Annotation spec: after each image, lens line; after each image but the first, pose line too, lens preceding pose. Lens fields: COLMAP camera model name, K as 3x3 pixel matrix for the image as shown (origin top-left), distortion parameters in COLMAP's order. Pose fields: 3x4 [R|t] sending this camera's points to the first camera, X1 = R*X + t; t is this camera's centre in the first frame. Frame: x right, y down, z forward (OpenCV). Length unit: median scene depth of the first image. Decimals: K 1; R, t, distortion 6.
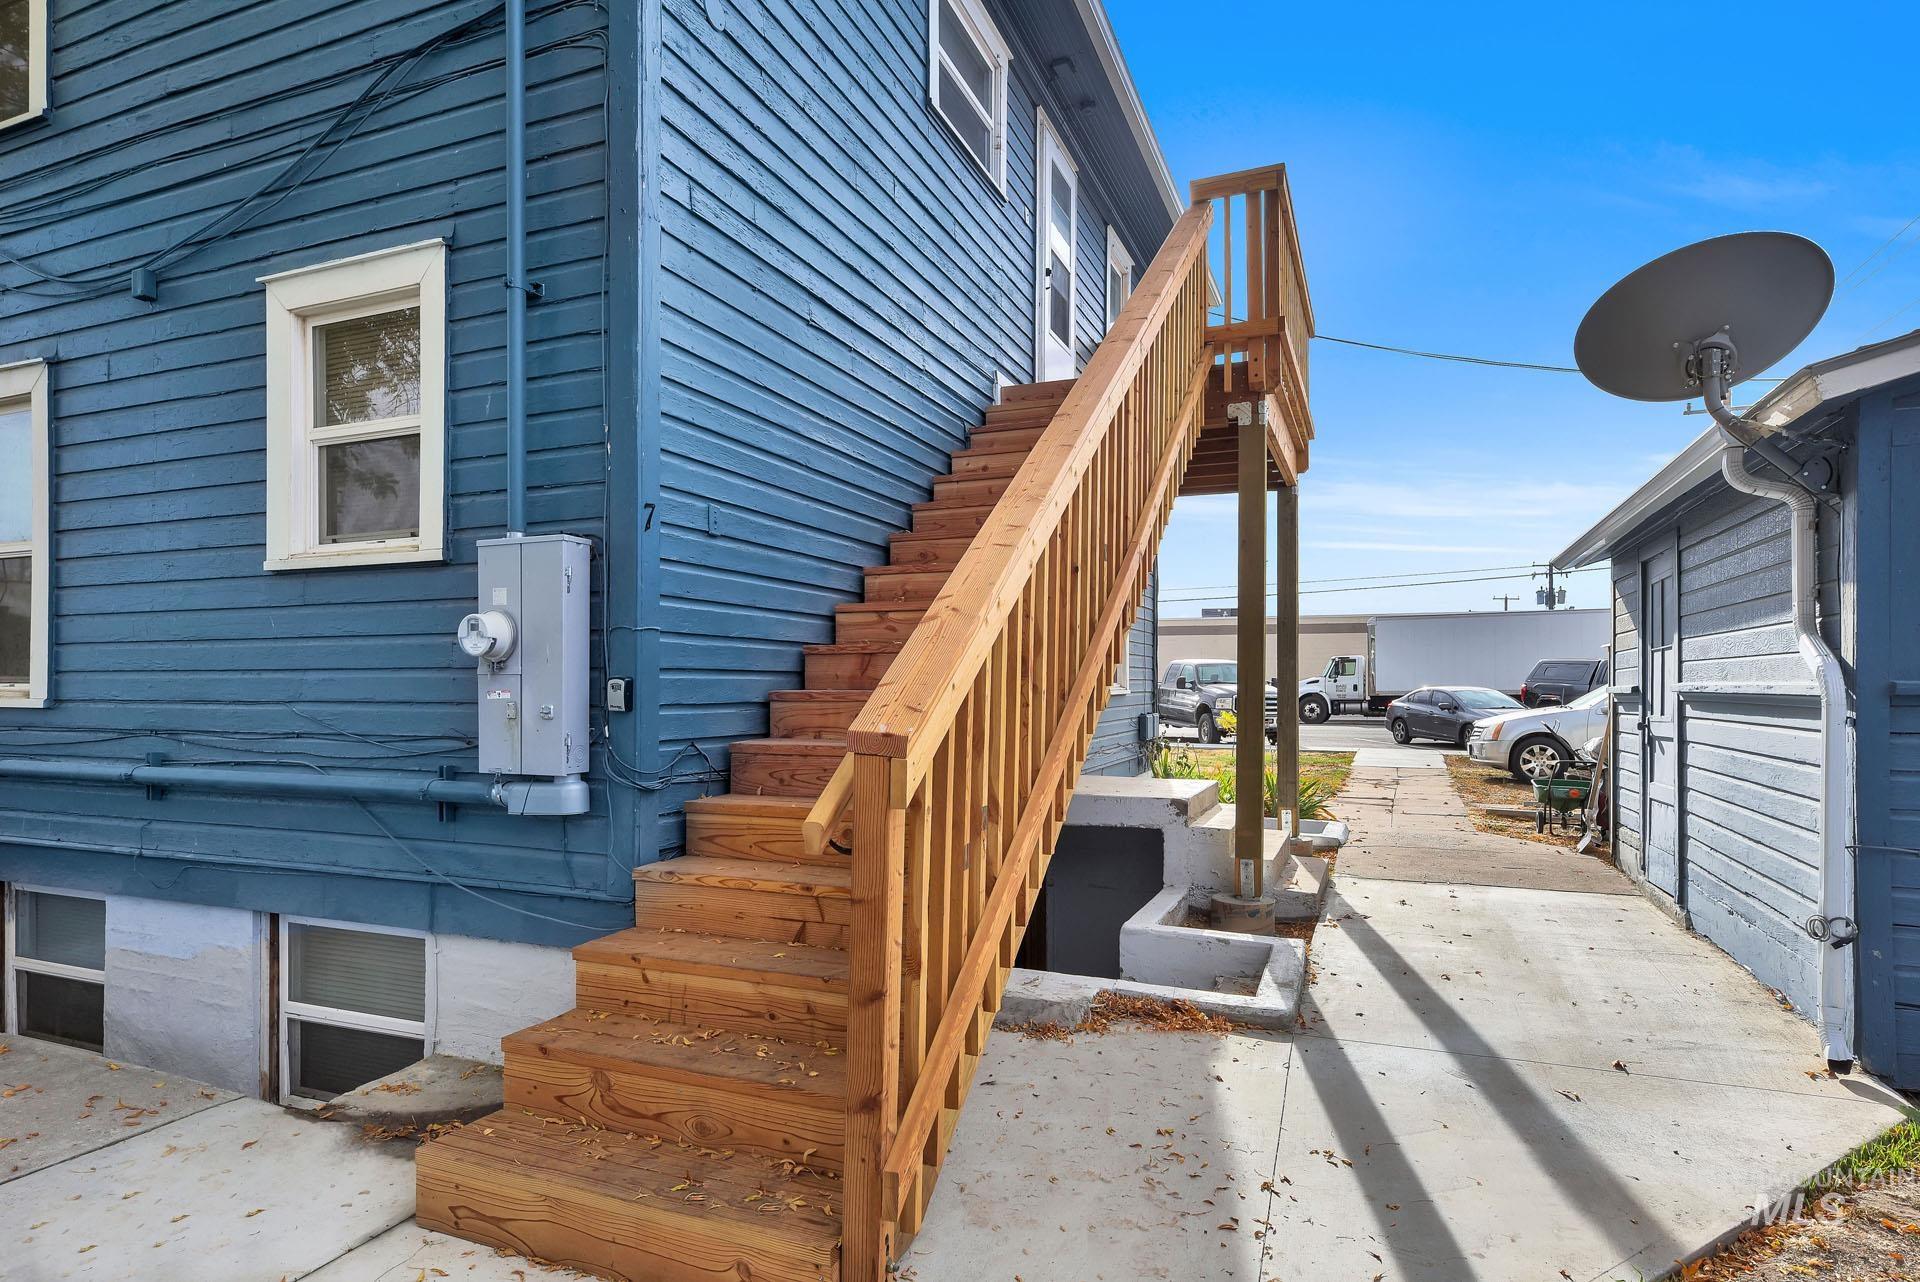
lens RADIAL K [[1094.5, 0, 961.6], [0, 1094.5, 683.2], [0, 0, 1]] dist [0.001429, 0.001677]
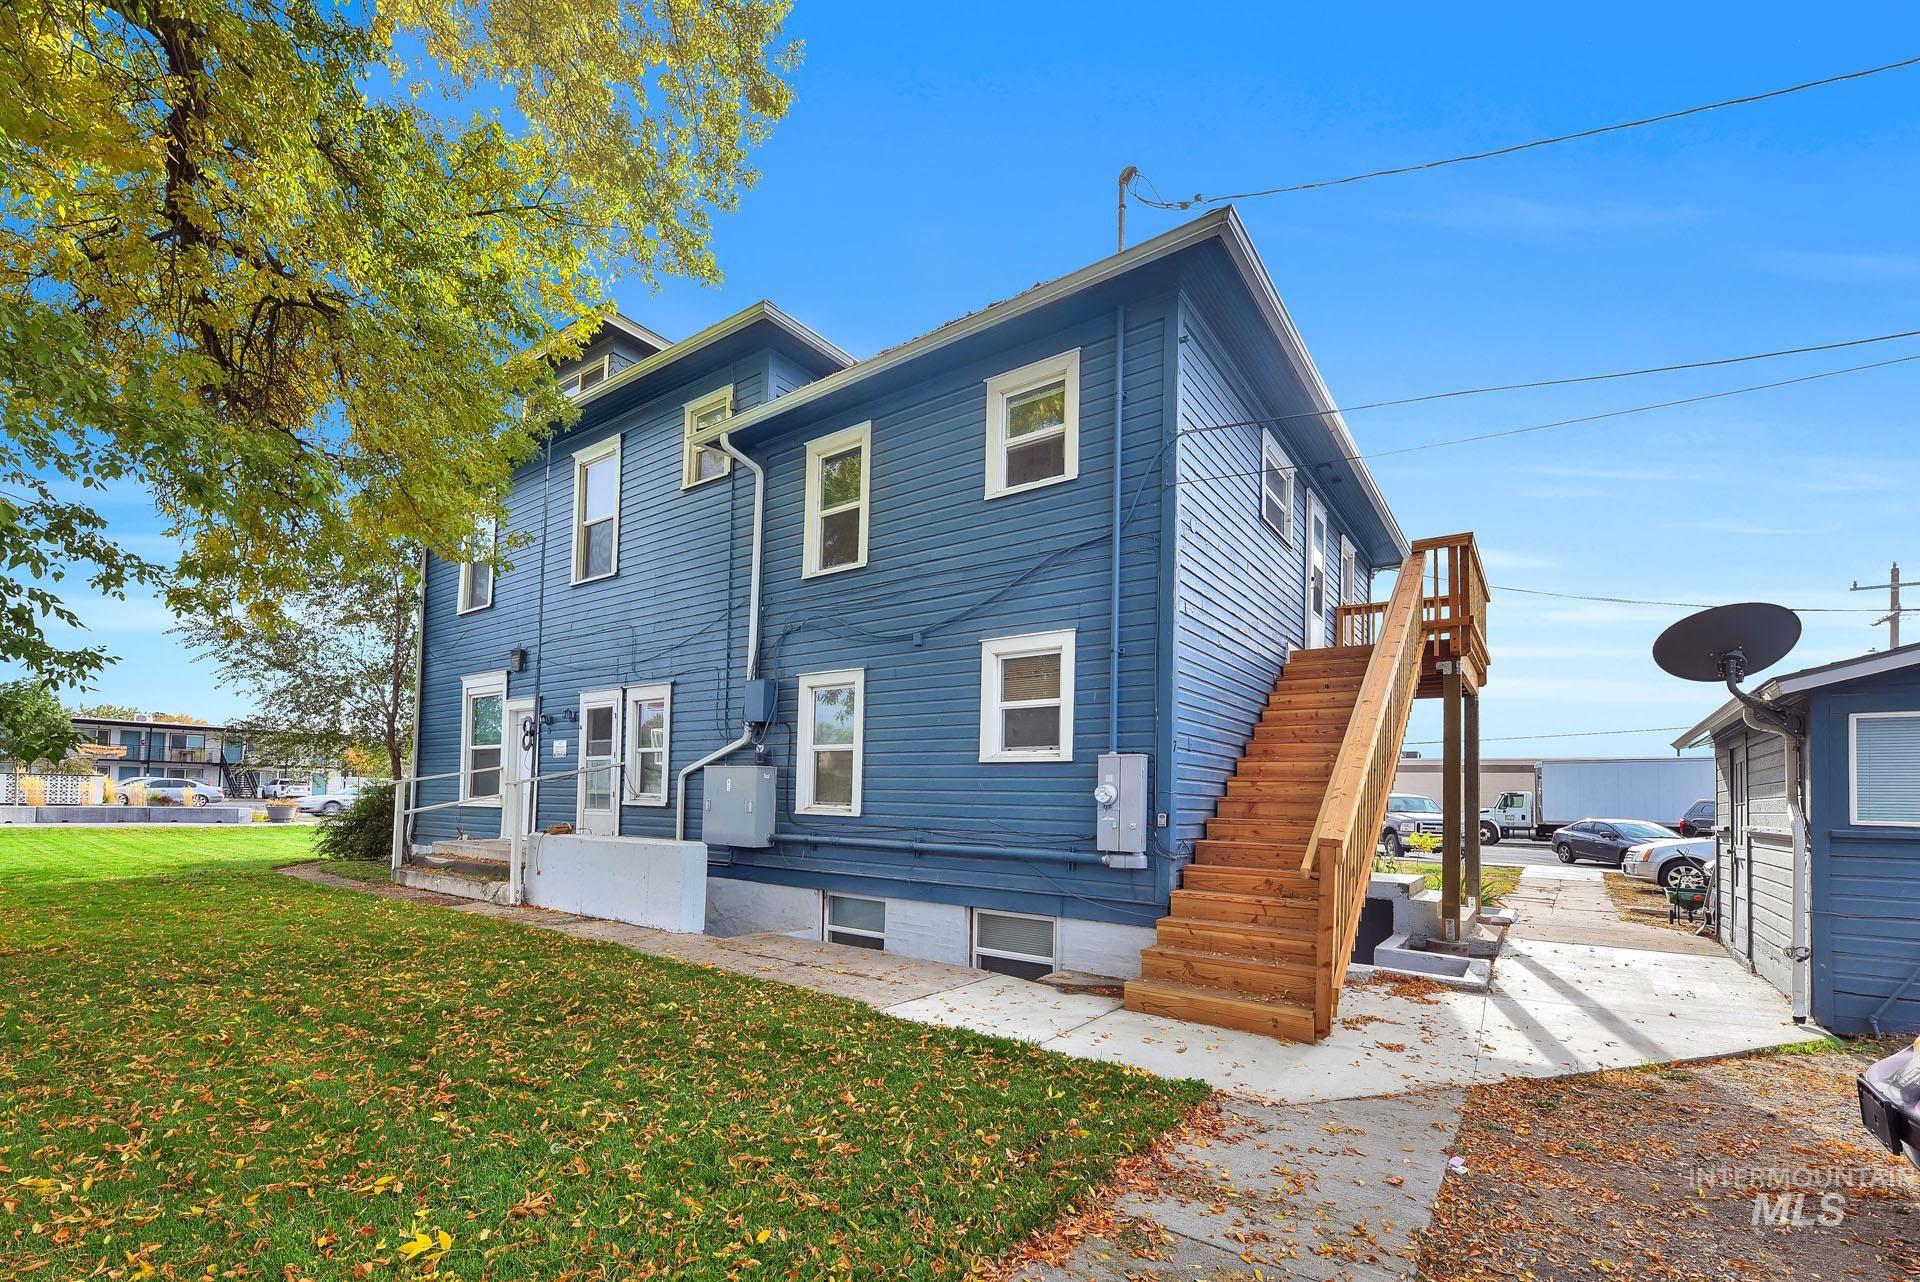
lens RADIAL K [[832.8, 0, 881.3], [0, 832.8, 767.4], [0, 0, 1]] dist [0.001432, -0.008467]
pose [[0.951304, 0.008323, -0.308141, -0.224312], [-0.020484, 0.999133, -0.036251, -0.017094], [0.307573, 0.040797, 0.950650, -0.633343]]
